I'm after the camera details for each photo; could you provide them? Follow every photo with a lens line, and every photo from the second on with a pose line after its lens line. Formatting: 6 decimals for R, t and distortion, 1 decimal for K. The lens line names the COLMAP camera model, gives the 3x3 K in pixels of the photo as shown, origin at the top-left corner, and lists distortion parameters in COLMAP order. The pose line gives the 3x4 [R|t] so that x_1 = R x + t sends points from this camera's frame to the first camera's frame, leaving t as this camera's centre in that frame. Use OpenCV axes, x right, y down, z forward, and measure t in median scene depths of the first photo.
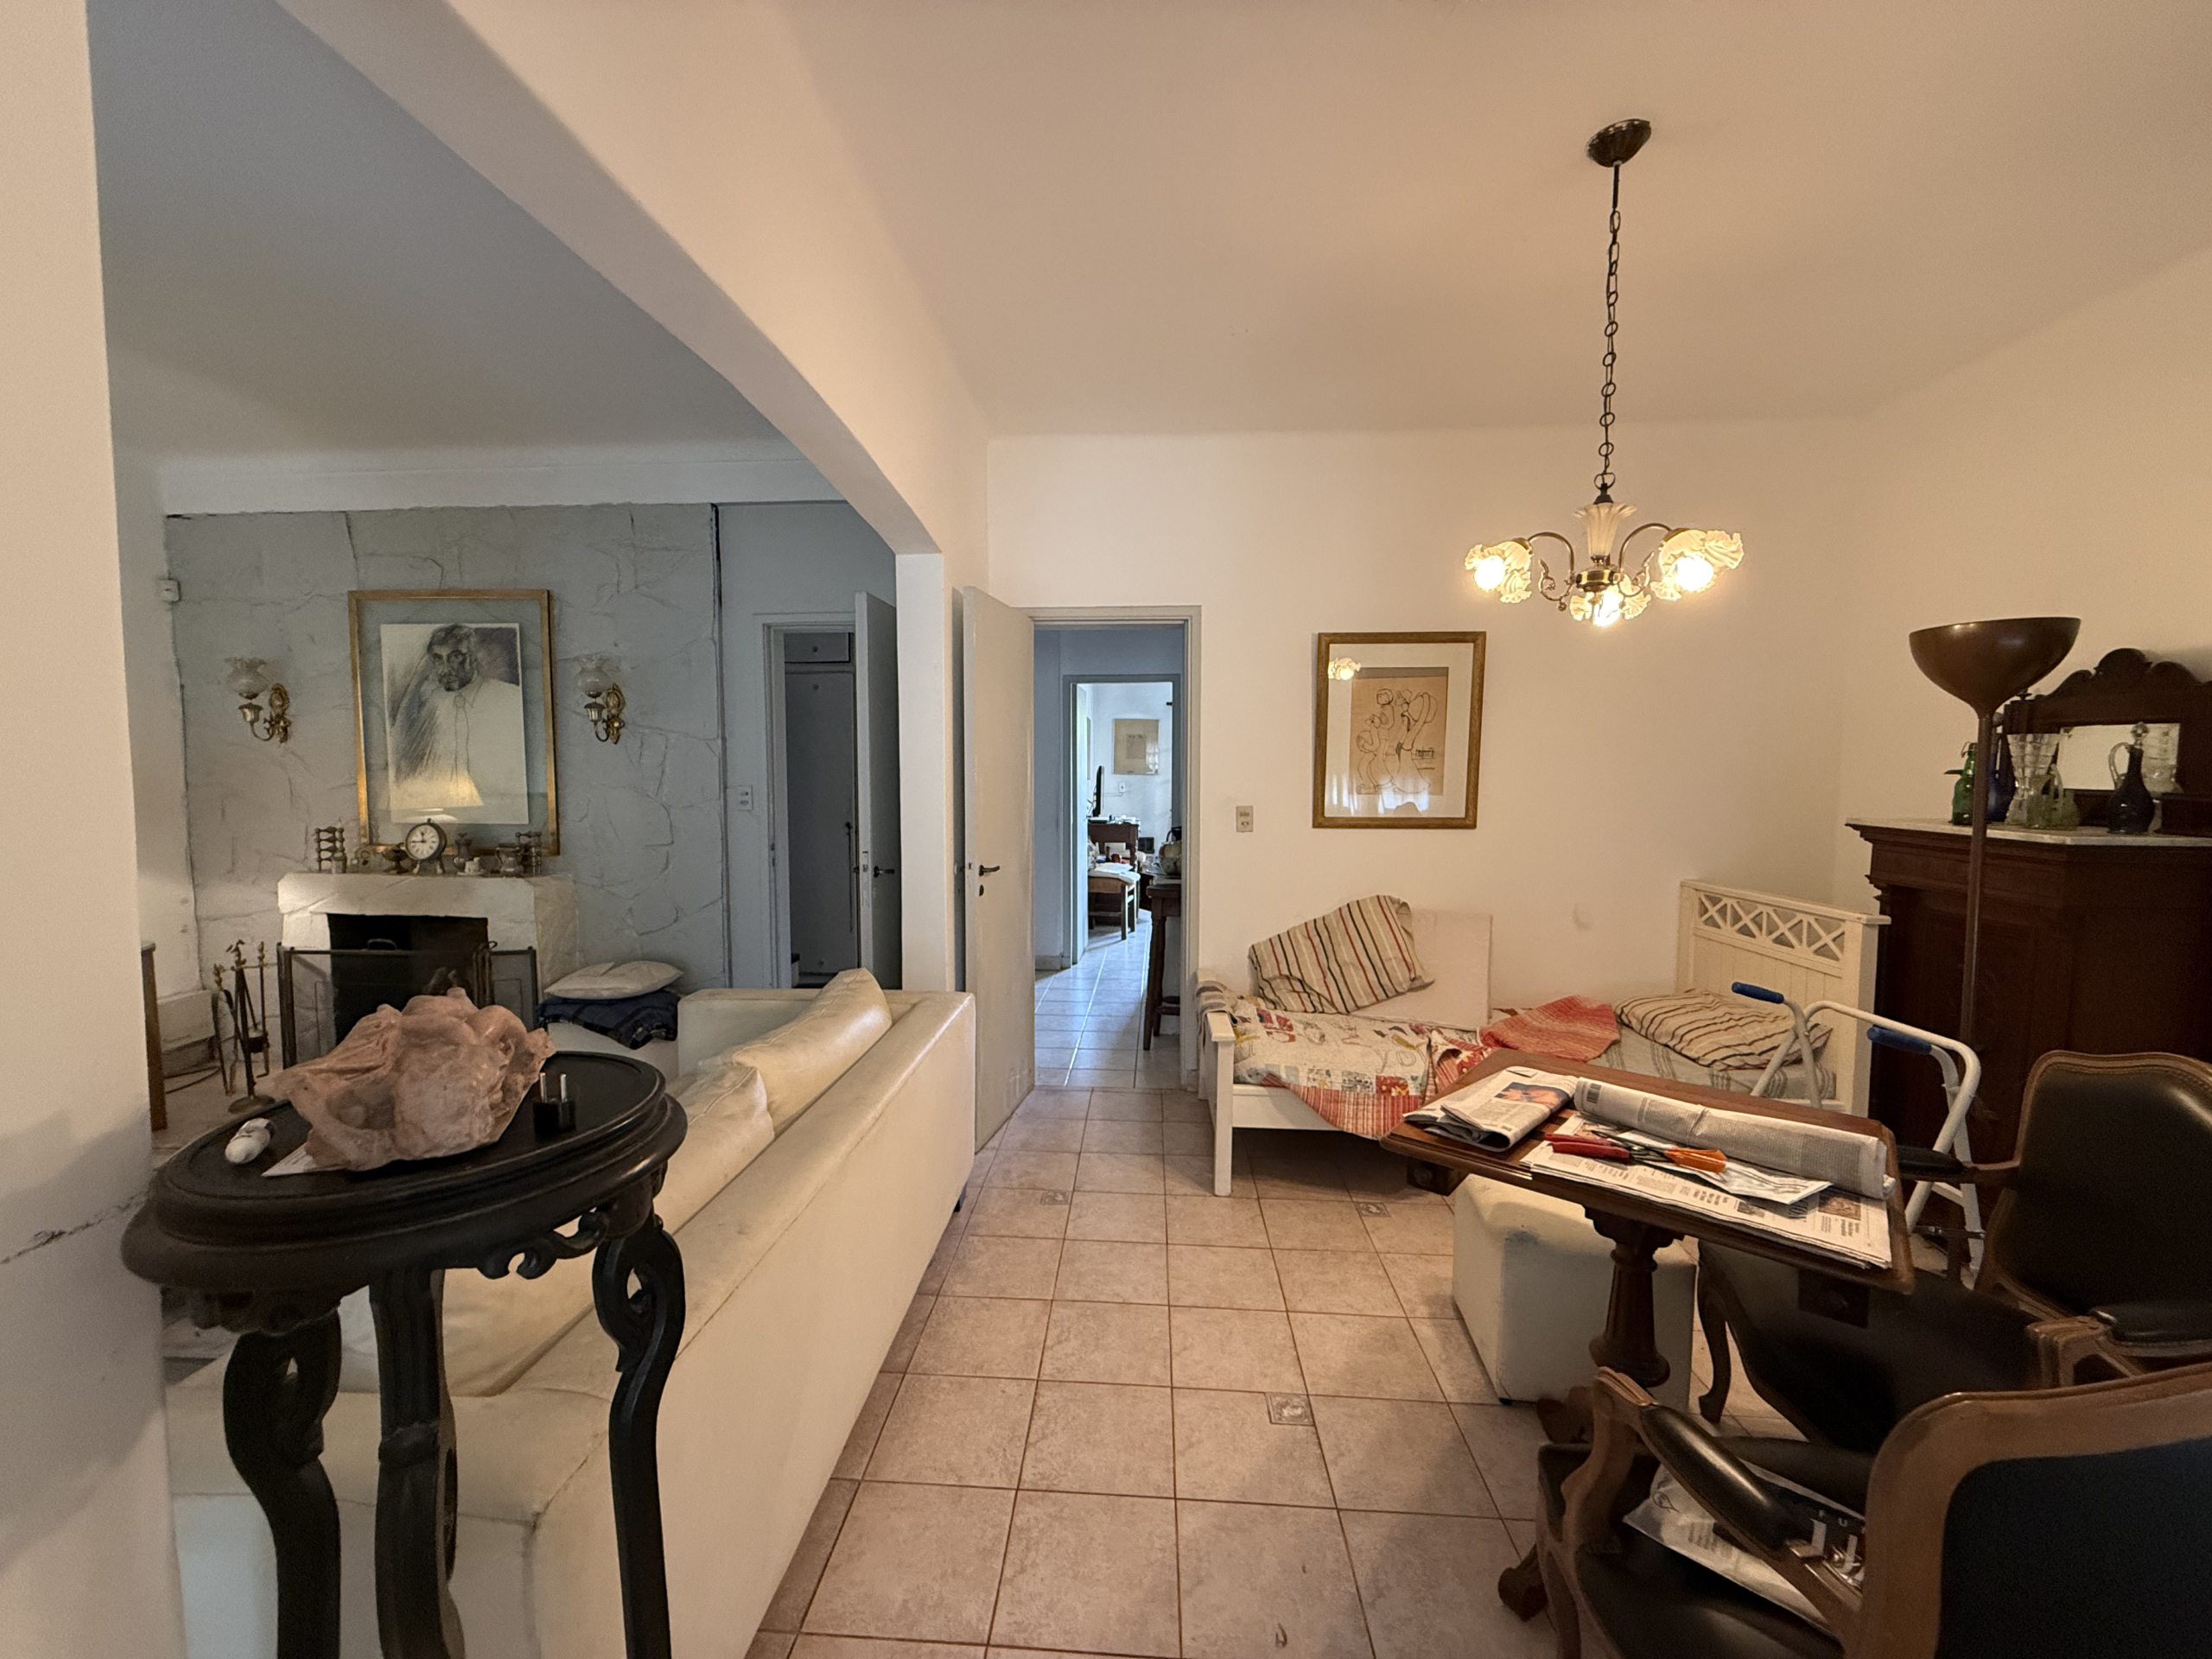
lens RADIAL K [[880.4, 0, 1099.9], [0, 880.4, 829.7], [0, 0, 1]] dist [0.000228, -0.000172]
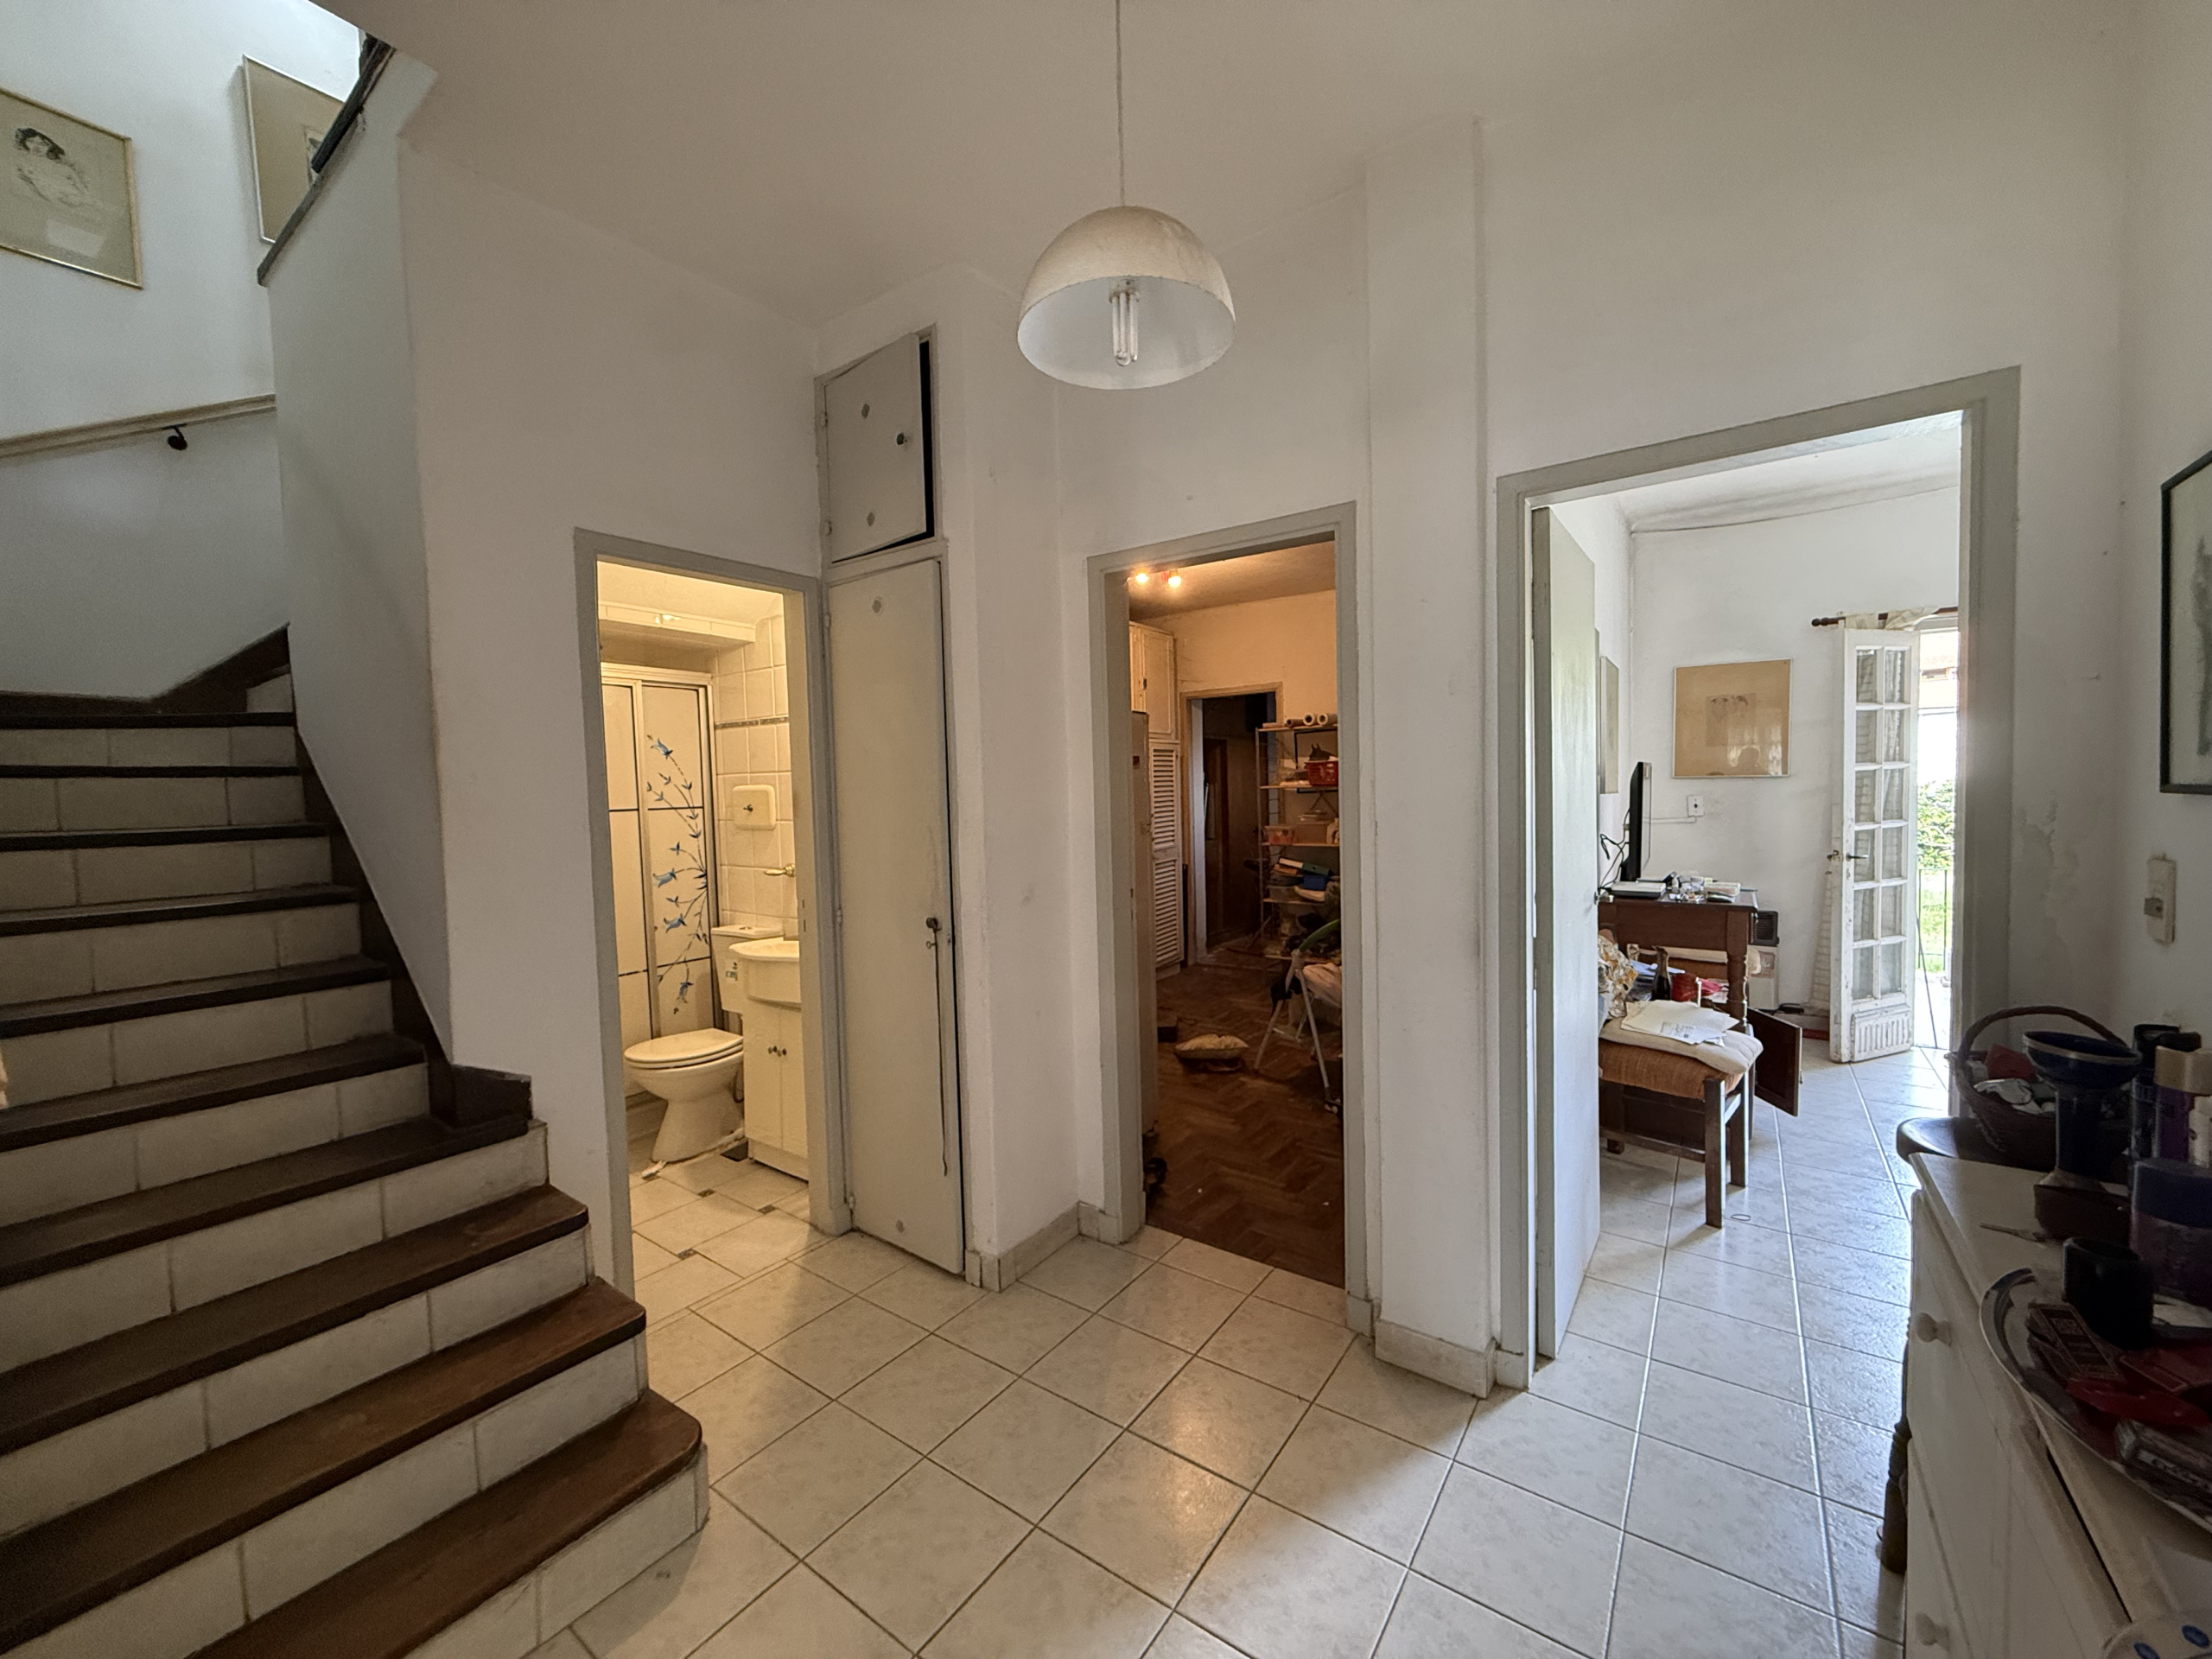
lens RADIAL K [[880.4, 0, 1099.9], [0, 880.4, 829.7], [0, 0, 1]] dist [0.000228, -0.000172]
pose [[0.849872, 0.000370, -0.526988, 0.002617], [-0.006878, 0.999922, -0.010389, -0.034152], [0.526944, 0.012454, 0.849809, 0.505708]]
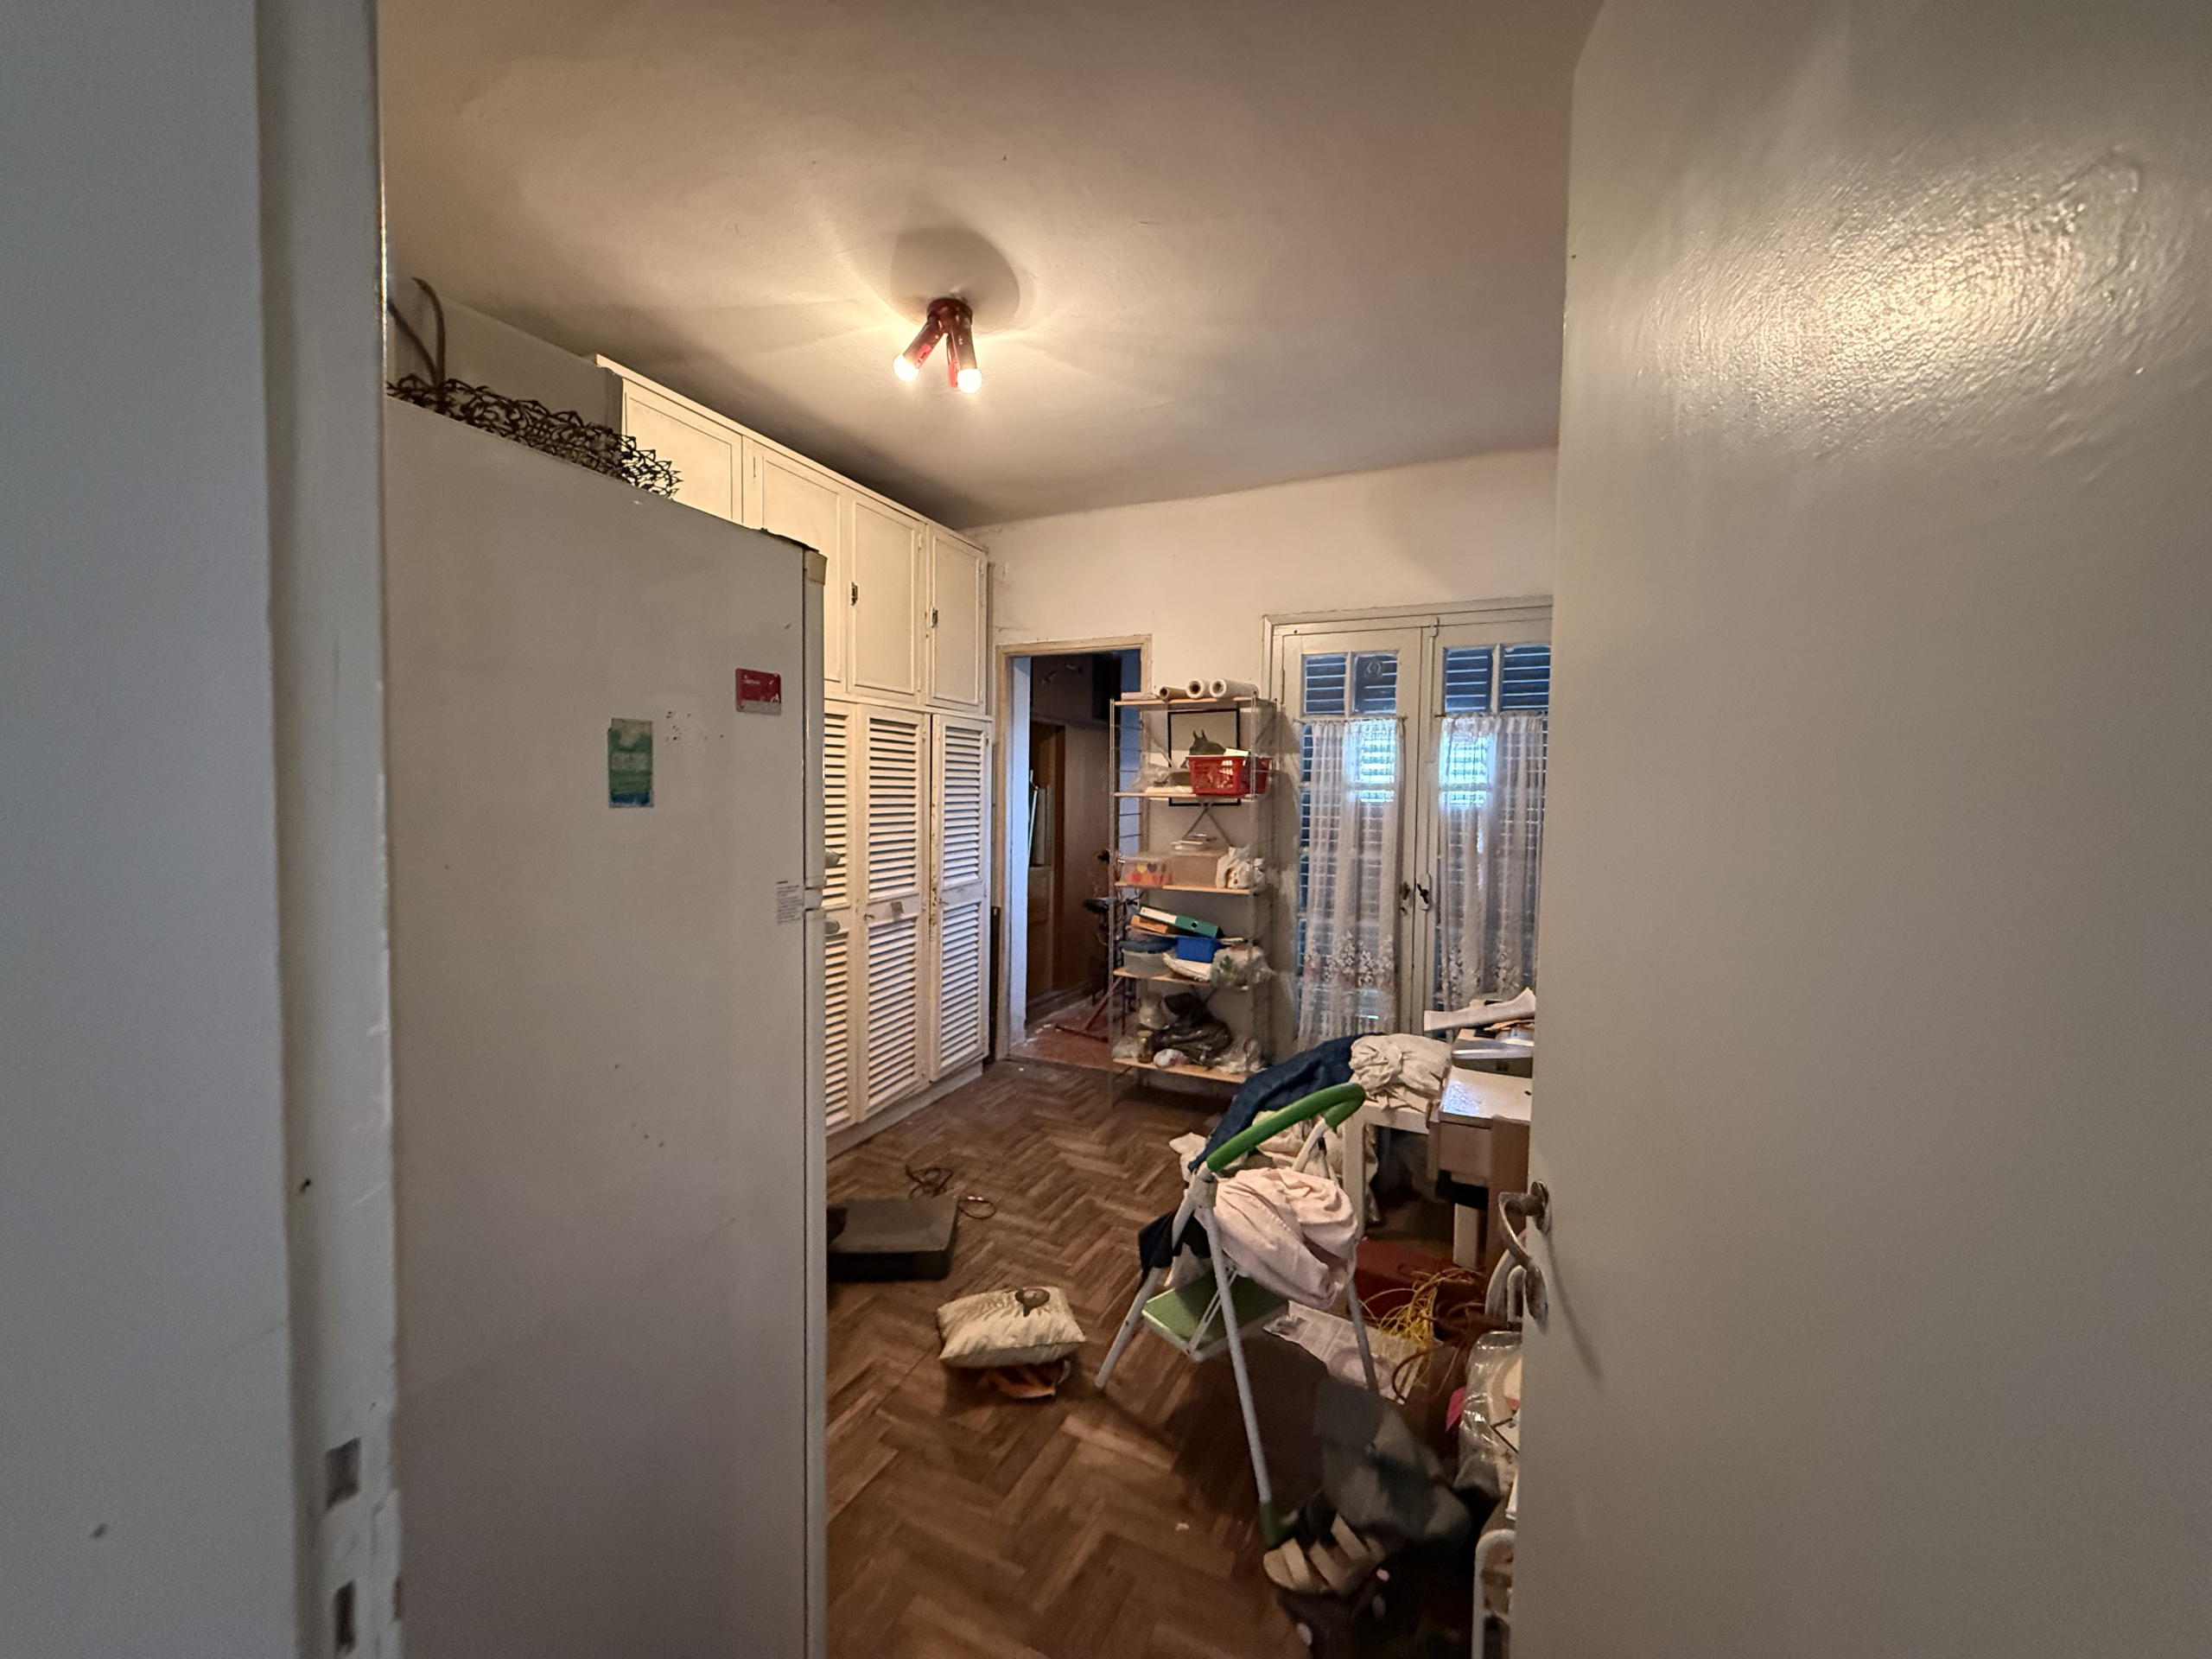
lens RADIAL K [[880.4, 0, 1099.9], [0, 880.4, 829.7], [0, 0, 1]] dist [0.000228, -0.000172]
pose [[0.931061, 0.025833, -0.363948, -0.077388], [-0.036244, 0.999105, -0.021804, -0.044852], [0.363059, 0.033492, 0.931164, 0.693169]]
